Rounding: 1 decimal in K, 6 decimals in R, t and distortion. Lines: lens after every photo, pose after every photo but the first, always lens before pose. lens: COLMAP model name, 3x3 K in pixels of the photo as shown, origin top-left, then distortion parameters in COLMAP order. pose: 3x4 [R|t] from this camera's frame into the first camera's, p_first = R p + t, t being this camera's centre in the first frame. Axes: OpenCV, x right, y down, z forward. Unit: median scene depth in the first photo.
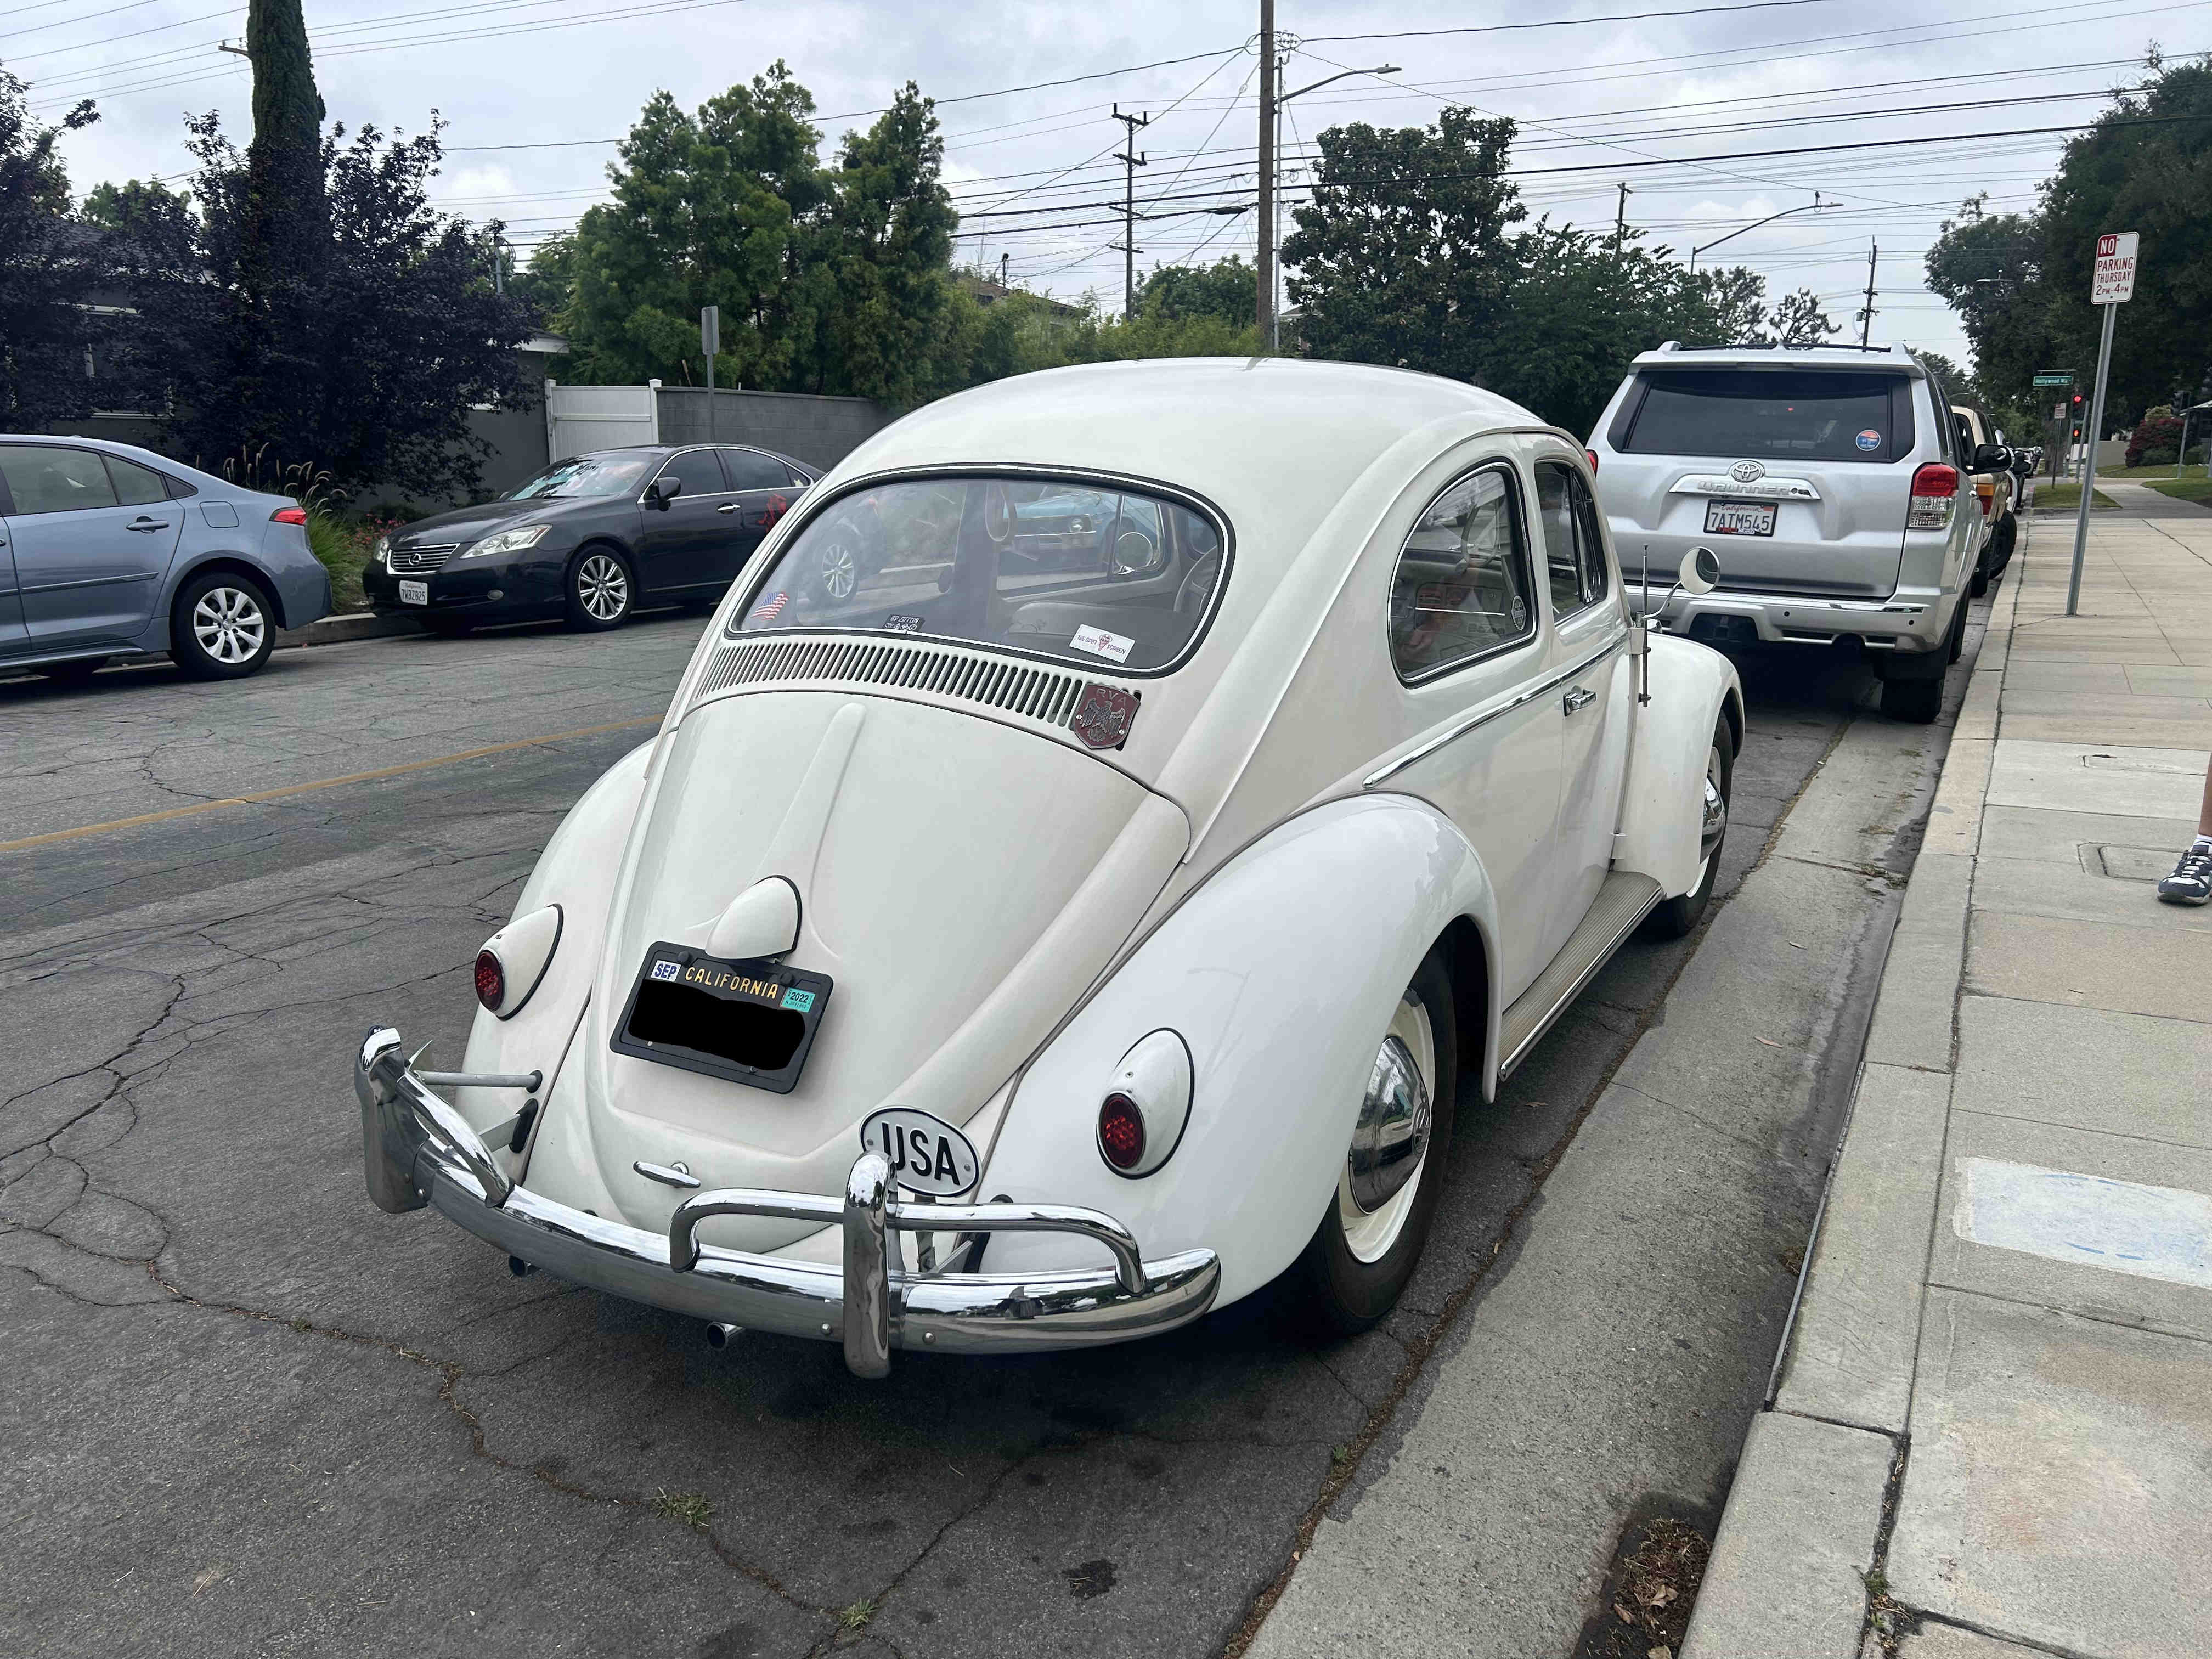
lens RADIAL K [[1655.6, 0, 1099.3], [0, 1655.6, 823.9], [0, 0, 1]] dist [0.079240, -0.087200]
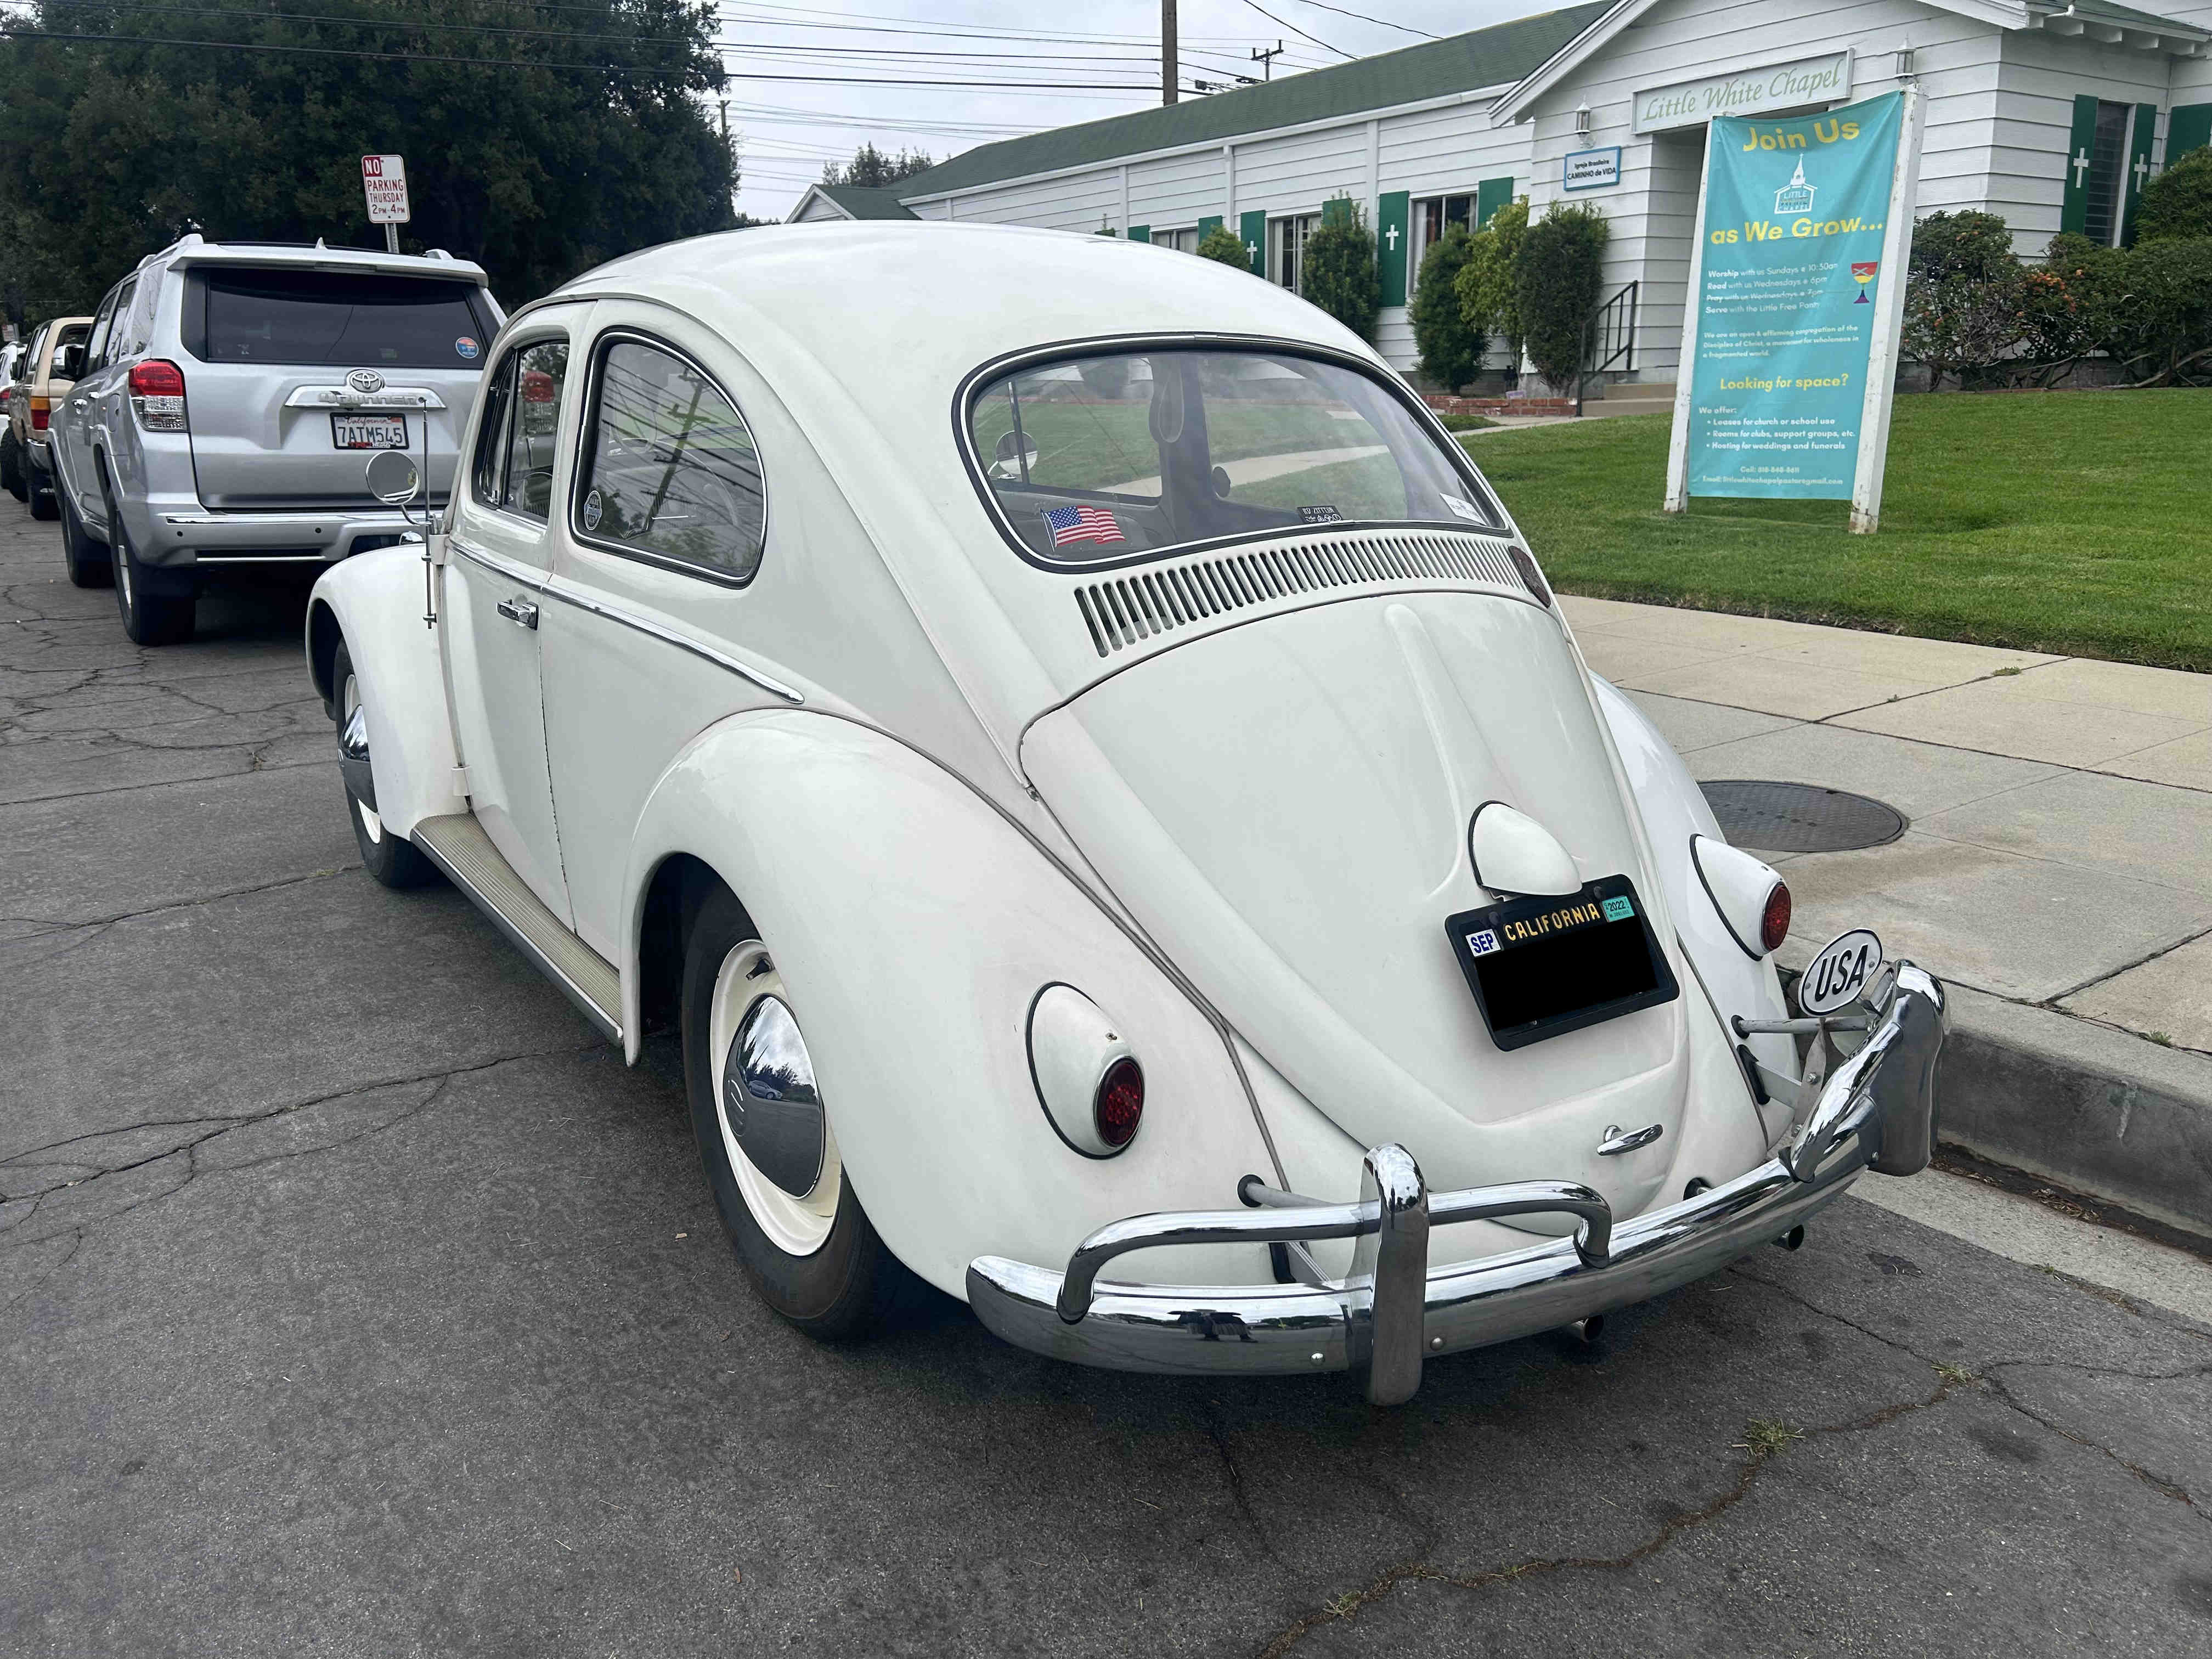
lens RADIAL K [[1655.6, 0, 1099.3], [0, 1655.6, 823.9], [0, 0, 1]] dist [0.079240, -0.087200]
pose [[0.446543, -0.247193, 0.859939, -0.810428], [0.211790, 0.962970, 0.166833, -0.114146], [-0.869336, 0.107629, 0.482360, 0.592778]]
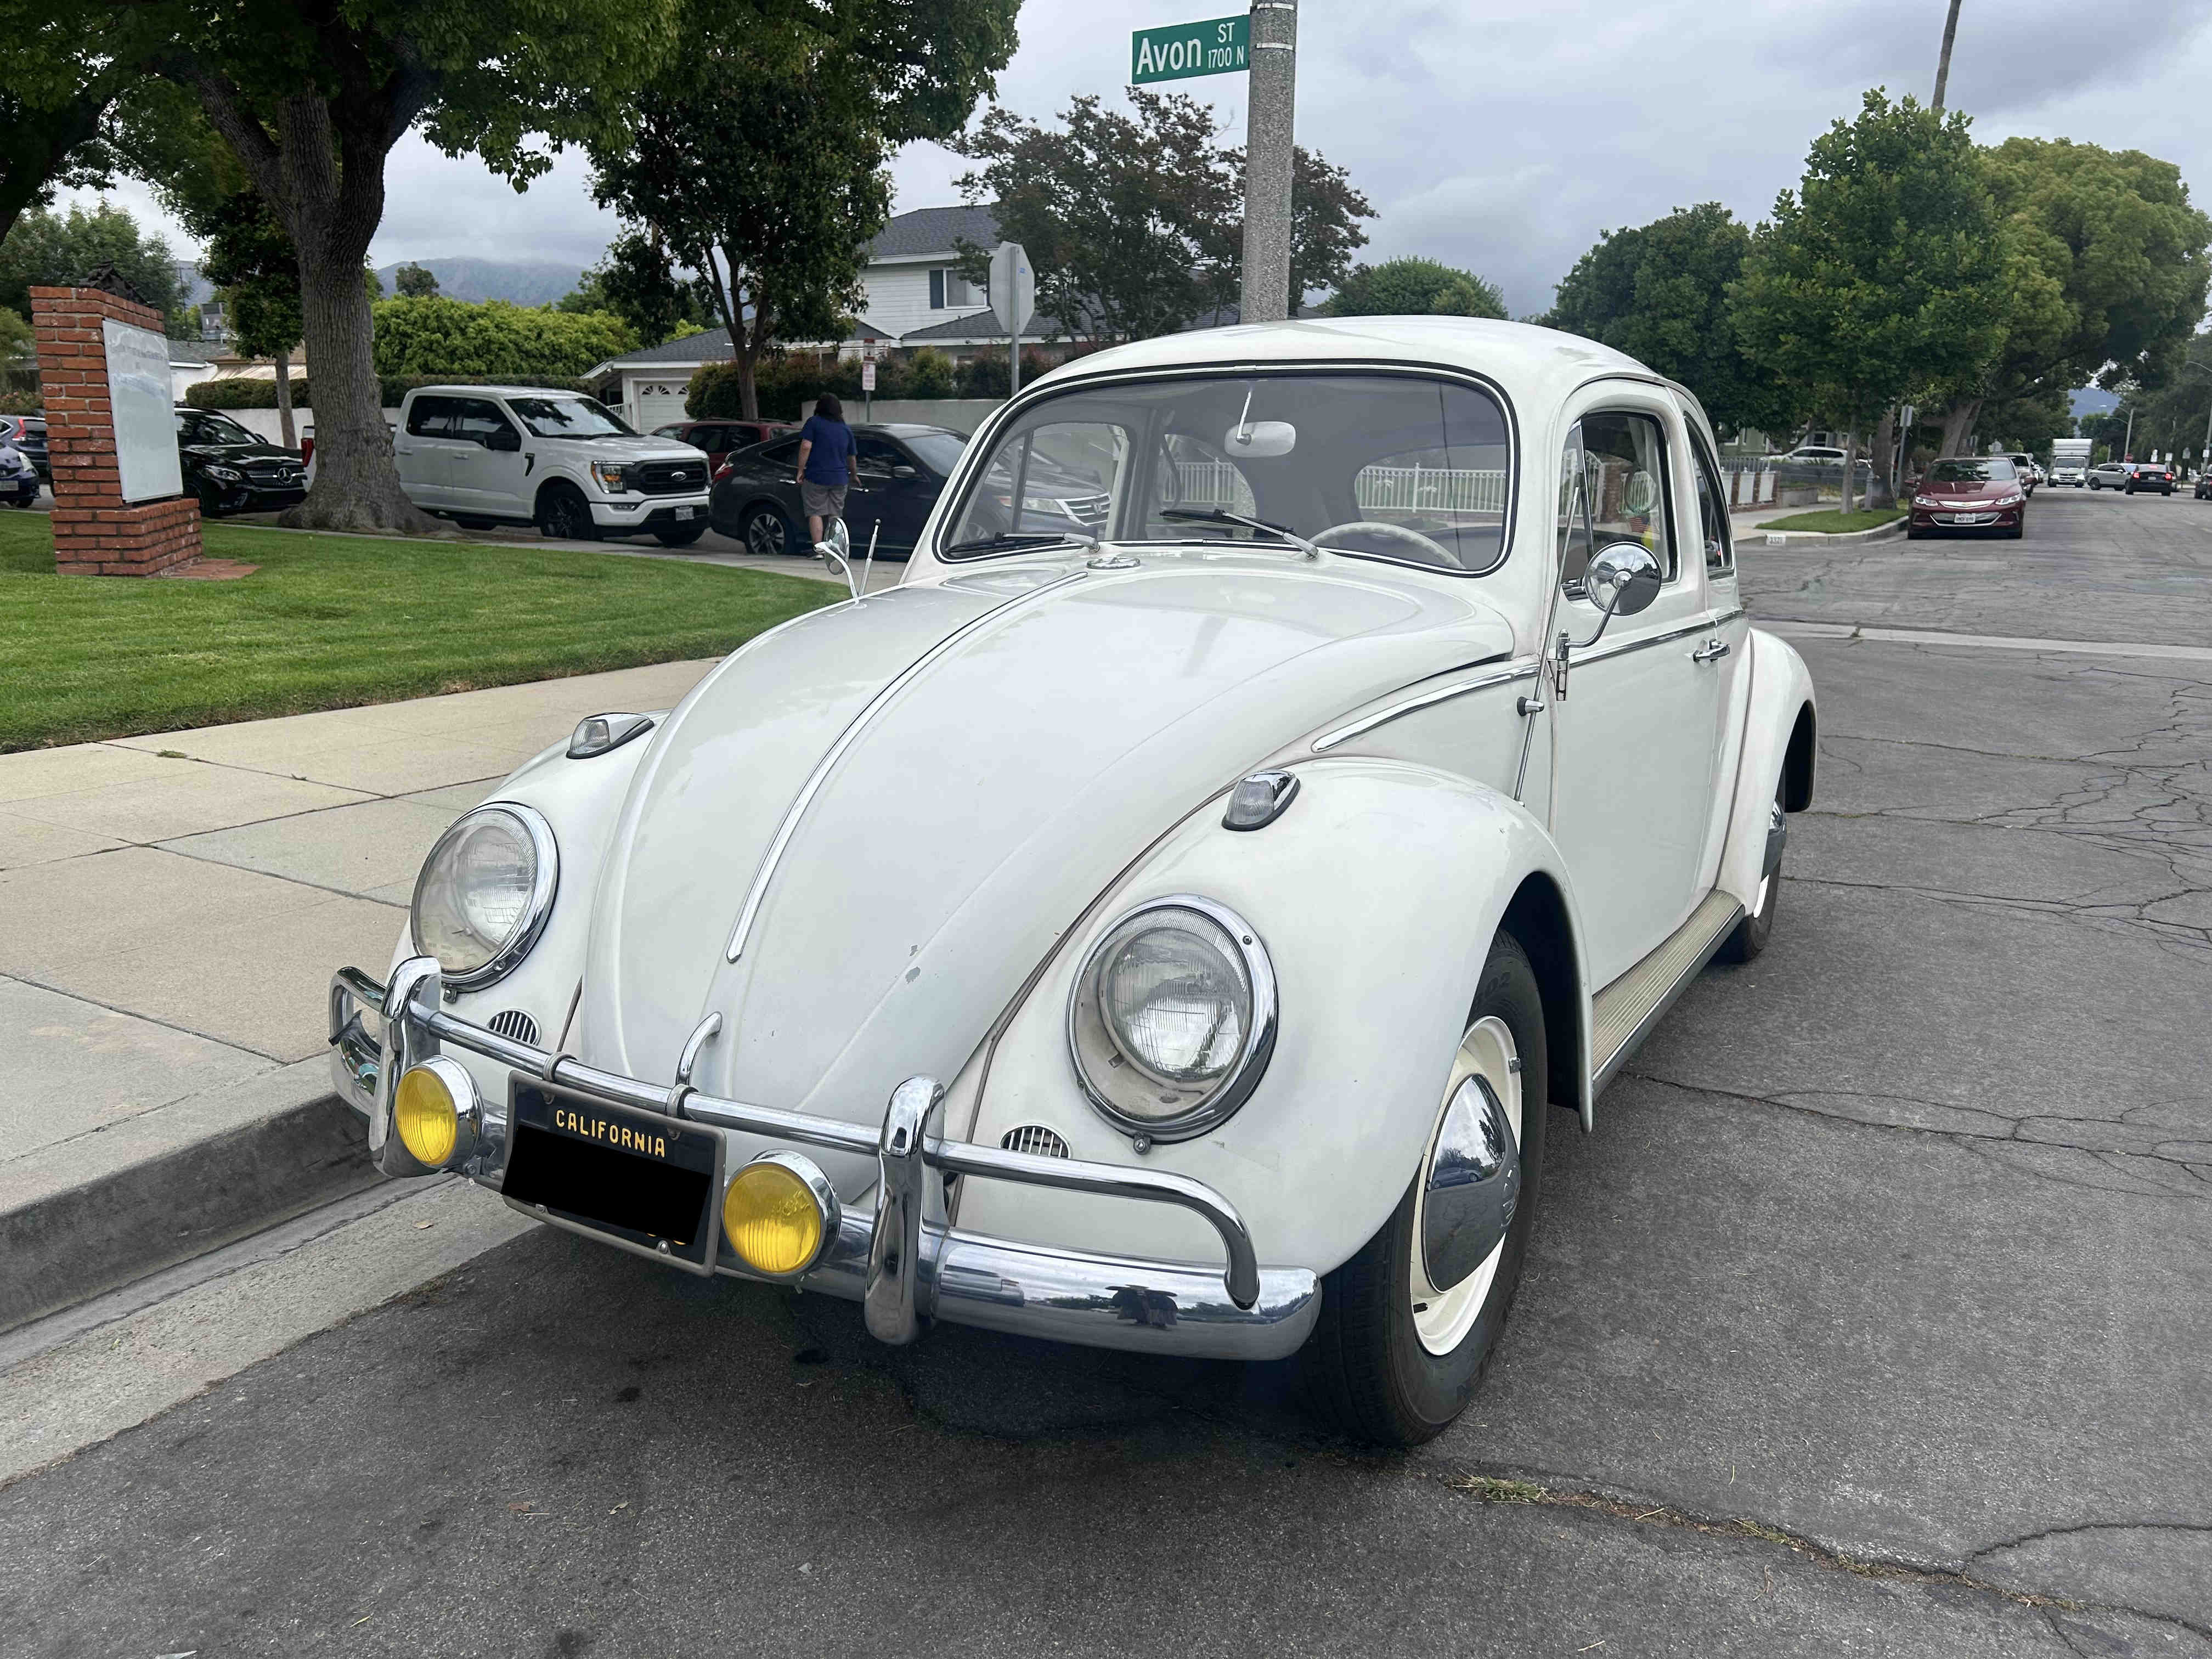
lens RADIAL K [[1655.6, 0, 1099.3], [0, 1655.6, 823.9], [0, 0, 1]] dist [0.079240, -0.087200]
pose [[-0.999827, -0.018607, 0.000550, 0.293007], [-0.016683, 0.908732, 0.417046, -0.486912], [-0.008260, 0.416964, -0.908885, 2.375299]]
